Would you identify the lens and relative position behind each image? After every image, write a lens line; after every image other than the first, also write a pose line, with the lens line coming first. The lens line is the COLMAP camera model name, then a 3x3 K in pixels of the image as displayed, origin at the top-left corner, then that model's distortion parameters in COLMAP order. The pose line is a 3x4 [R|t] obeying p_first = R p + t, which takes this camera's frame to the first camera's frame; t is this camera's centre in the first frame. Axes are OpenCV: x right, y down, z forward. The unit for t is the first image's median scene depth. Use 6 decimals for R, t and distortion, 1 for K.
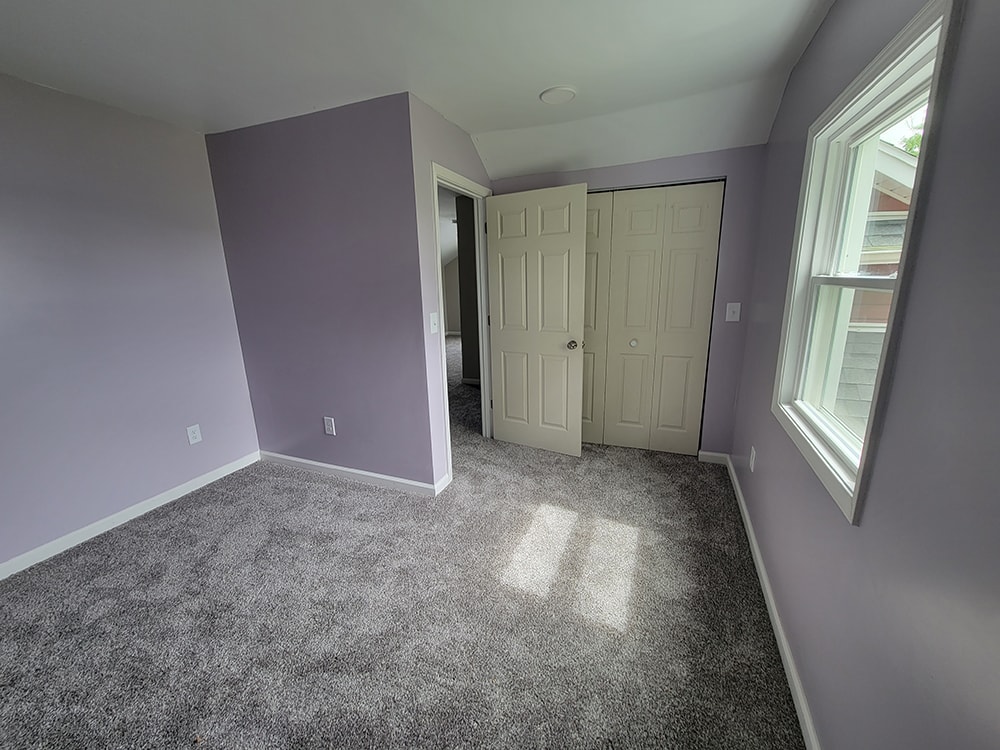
lens RADIAL K [[406.1, 0, 504.9], [0, 406.1, 377.6], [0, 0, 1]] dist [0.000655, -0.001303]
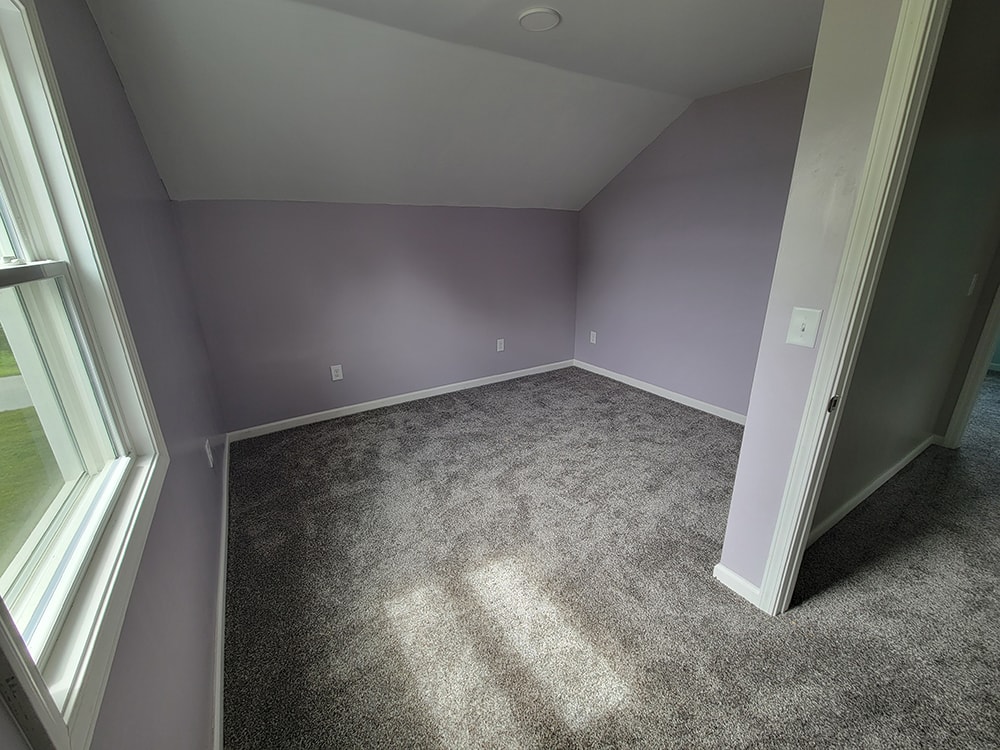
lens RADIAL K [[406.1, 0, 504.1], [0, 406.1, 372.0], [0, 0, 1]] dist [0.000655, -0.001303]
pose [[-0.583385, 0.285079, -0.760521, 0.646448], [-0.160300, 0.877544, 0.451908, -0.364839], [0.796220, 0.385547, -0.466248, 1.307674]]
